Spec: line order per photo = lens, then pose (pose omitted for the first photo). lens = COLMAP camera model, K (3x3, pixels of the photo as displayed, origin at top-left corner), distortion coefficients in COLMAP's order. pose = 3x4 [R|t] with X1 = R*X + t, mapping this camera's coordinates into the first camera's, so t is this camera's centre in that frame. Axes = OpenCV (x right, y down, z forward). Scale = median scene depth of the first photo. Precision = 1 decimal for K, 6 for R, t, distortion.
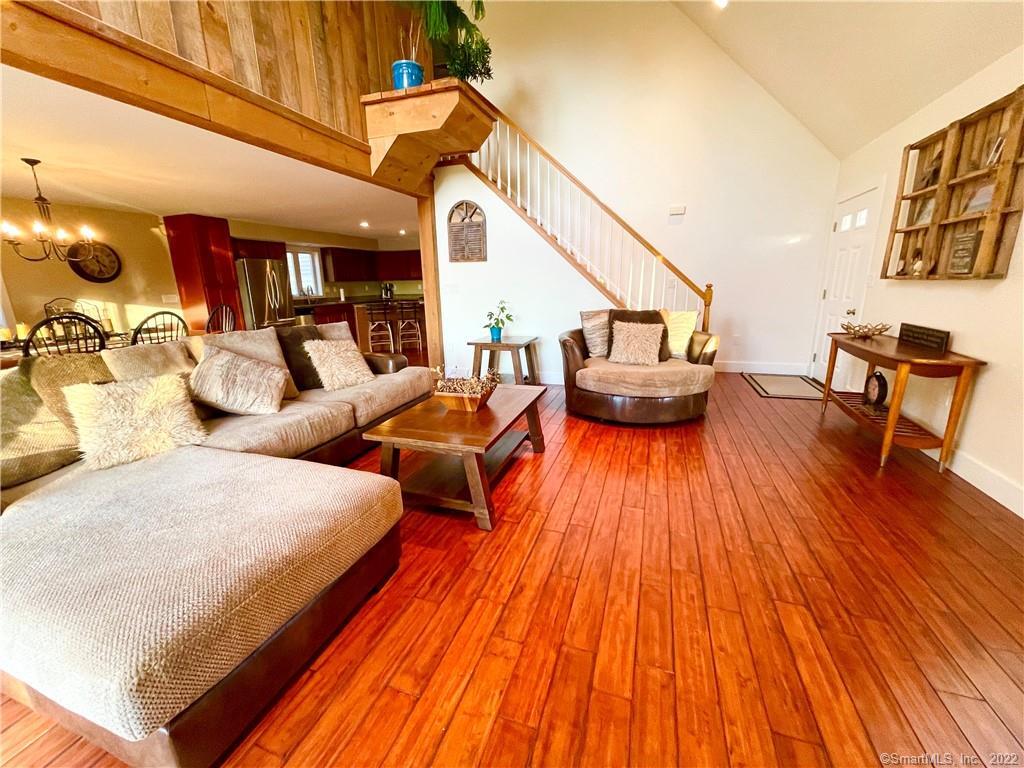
lens RADIAL K [[412.2, 0, 507.7], [0, 412.2, 382.0], [0, 0, 1]] dist [-0.001704, -0.000213]
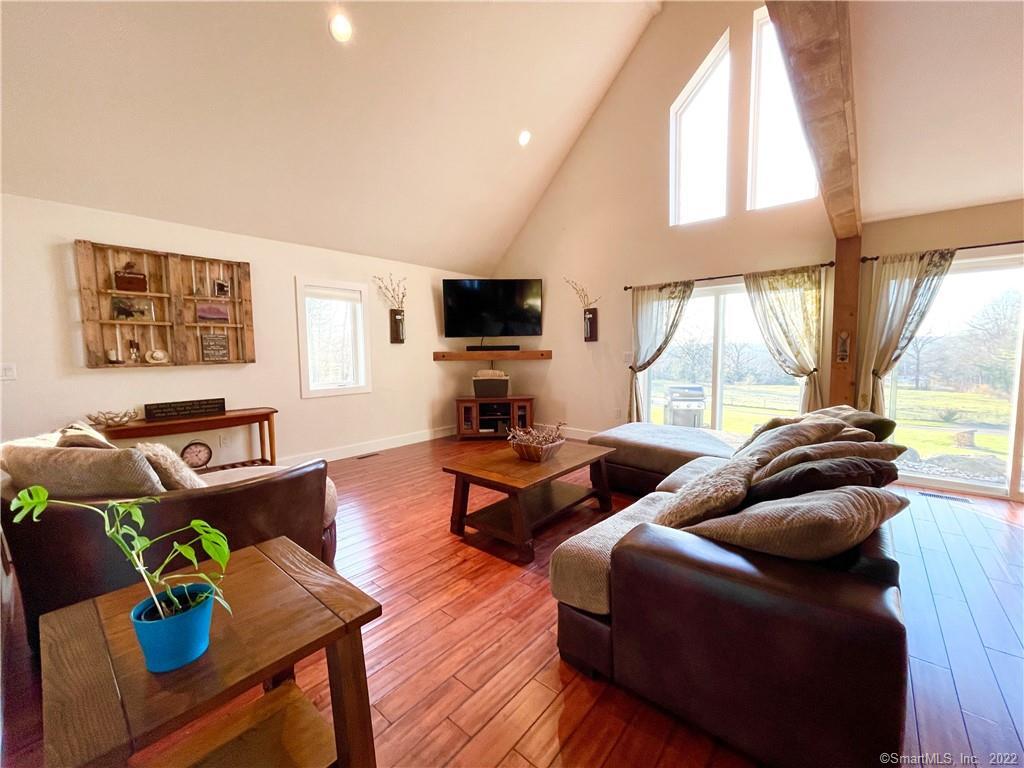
lens RADIAL K [[412.2, 0, 507.7], [0, 412.2, 382.0], [0, 0, 1]] dist [-0.001704, -0.000213]
pose [[-0.930045, 0.005415, 0.367405, -0.297878], [0.119152, 0.950306, 0.287613, -0.340025], [-0.347590, 0.311270, -0.884473, 1.365663]]
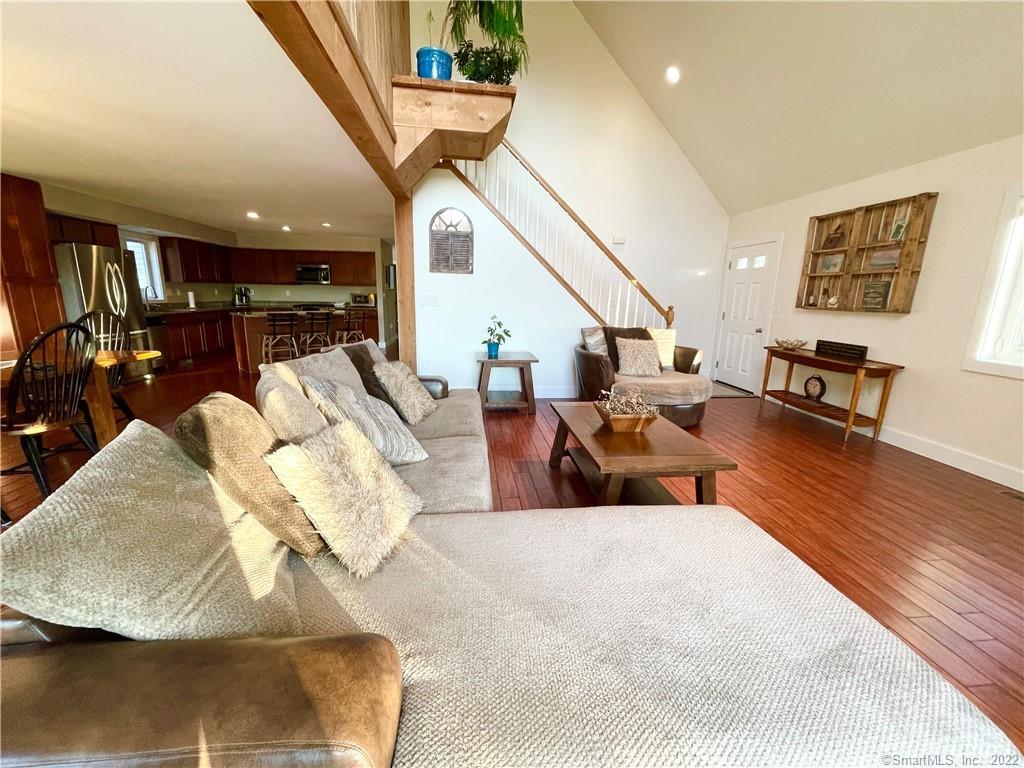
lens RADIAL K [[412.2, 0, 507.7], [0, 412.2, 382.0], [0, 0, 1]] dist [-0.001704, -0.000213]
pose [[0.903112, -0.047065, 0.426819, -0.515225], [0.057854, 0.998249, -0.012338, -0.035047], [-0.425491, 0.035836, 0.904253, 0.146218]]
